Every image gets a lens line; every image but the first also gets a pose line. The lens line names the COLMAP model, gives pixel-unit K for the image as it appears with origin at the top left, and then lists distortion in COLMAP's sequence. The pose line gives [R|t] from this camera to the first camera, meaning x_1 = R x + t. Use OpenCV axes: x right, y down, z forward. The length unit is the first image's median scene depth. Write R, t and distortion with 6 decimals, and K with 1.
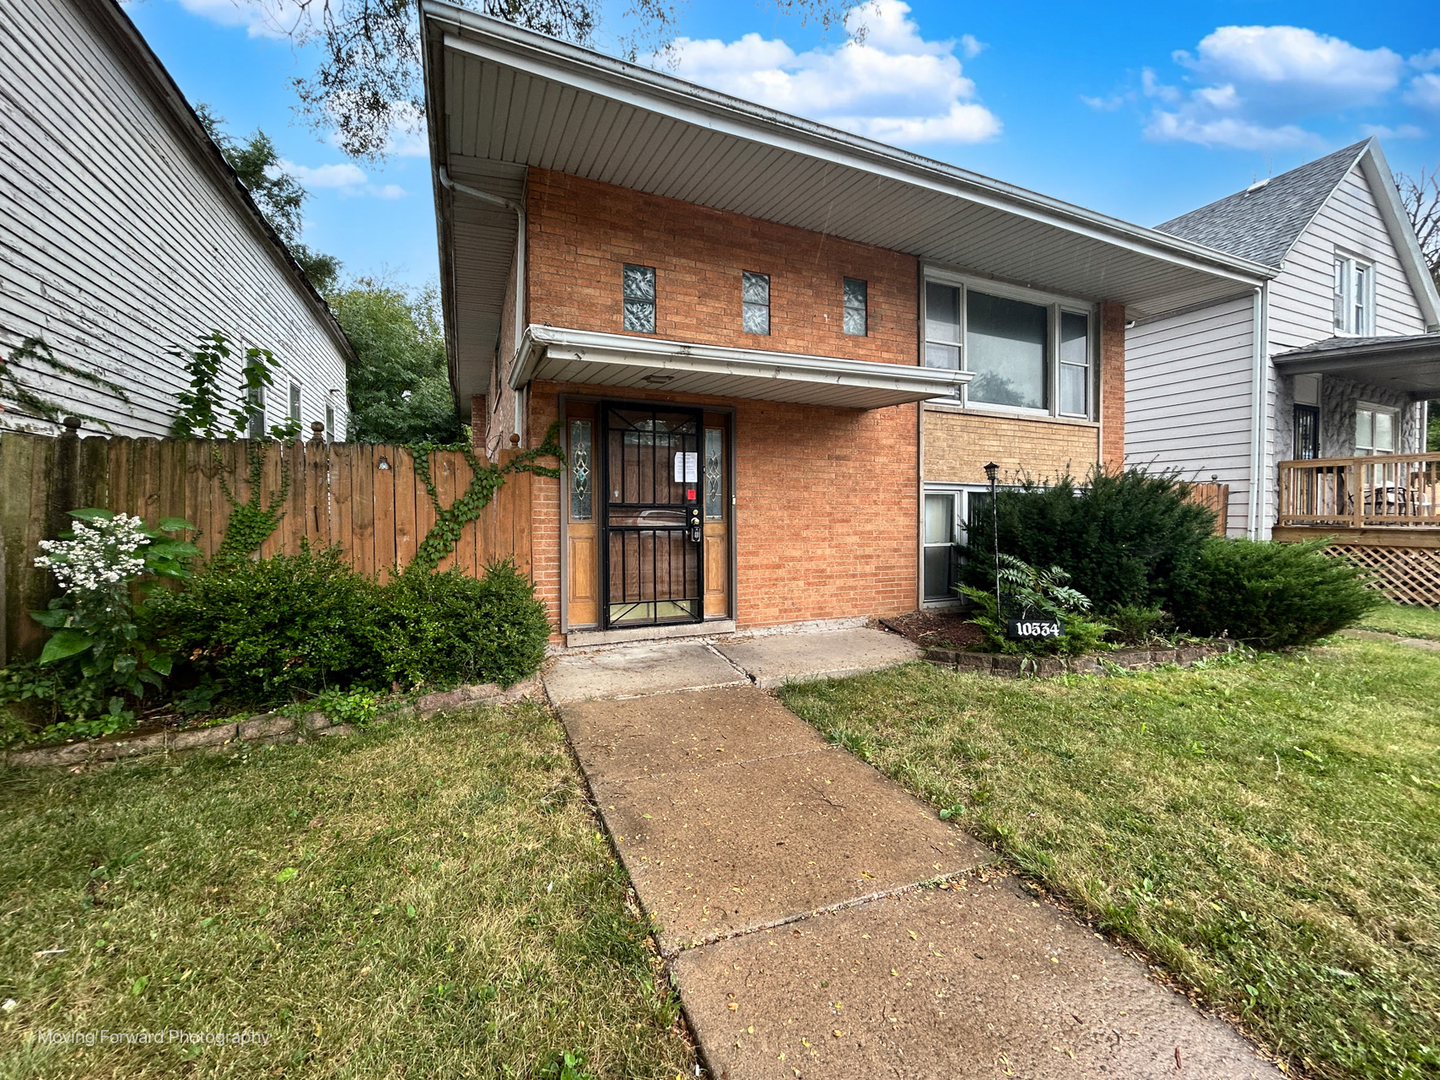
lens RADIAL K [[583.1, 0, 720.2], [0, 583.1, 522.6], [0, 0, 1]] dist [0.000193, 0.000026]
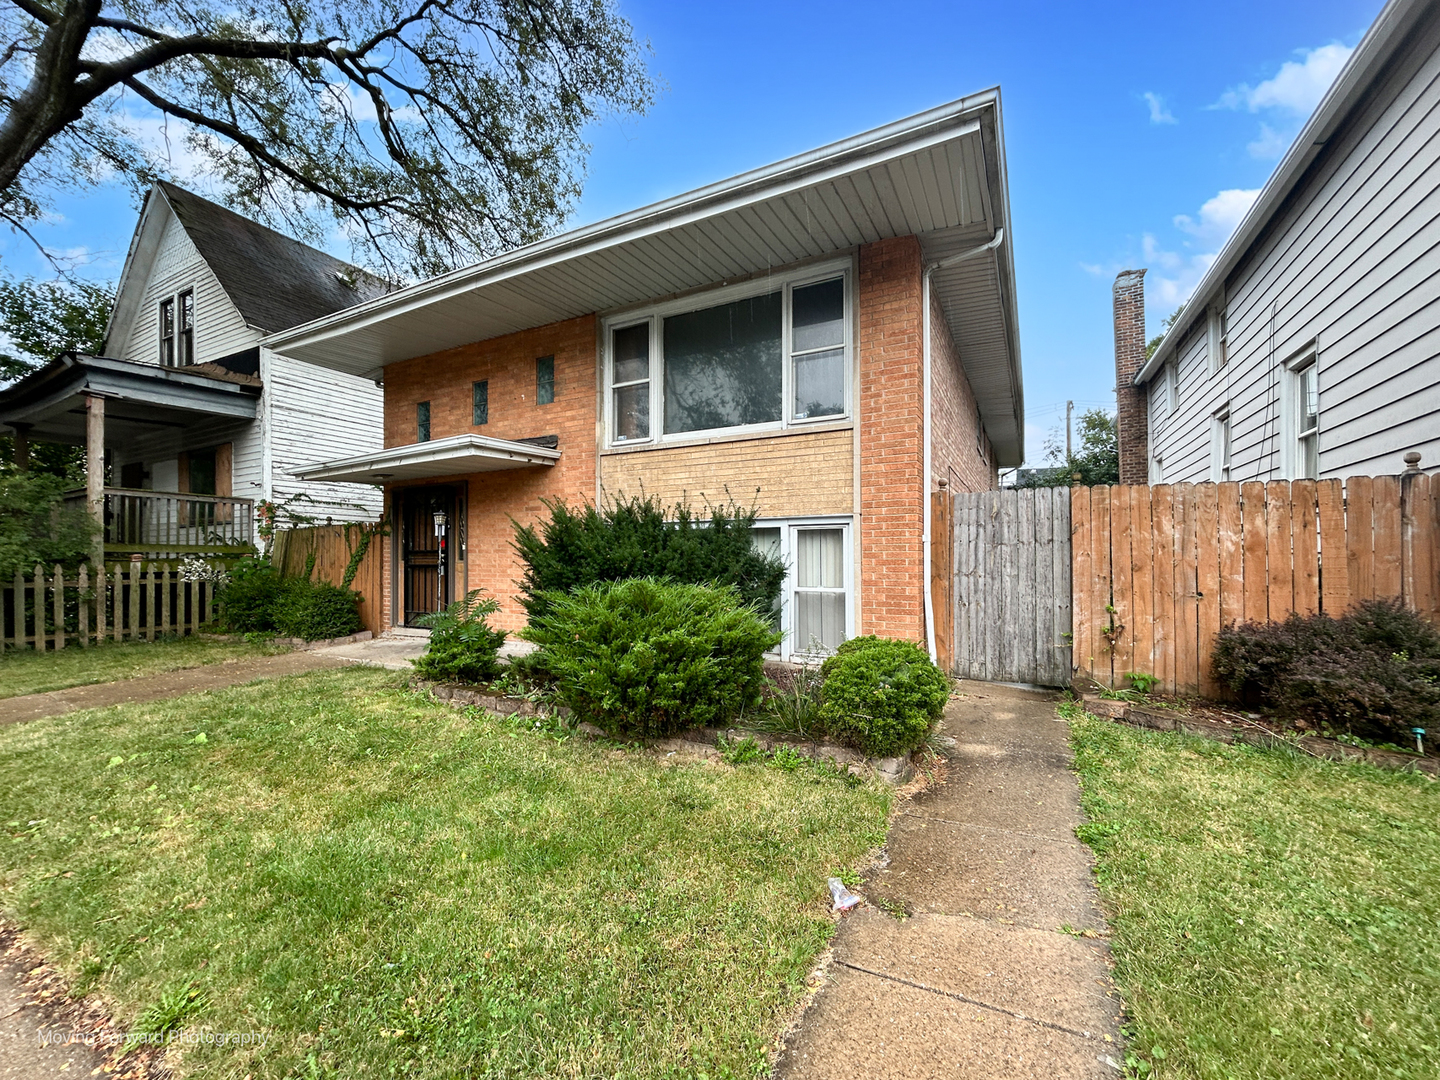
lens RADIAL K [[581.6, 0, 715.0], [0, 581.6, 562.2], [0, 0, 1]] dist [0.002588, 0.000113]
pose [[0.620242, -0.003597, -0.784402, 1.541462], [-0.008578, 0.999899, -0.011369, 0.010592], [0.784363, 0.013780, 0.620148, 0.612184]]
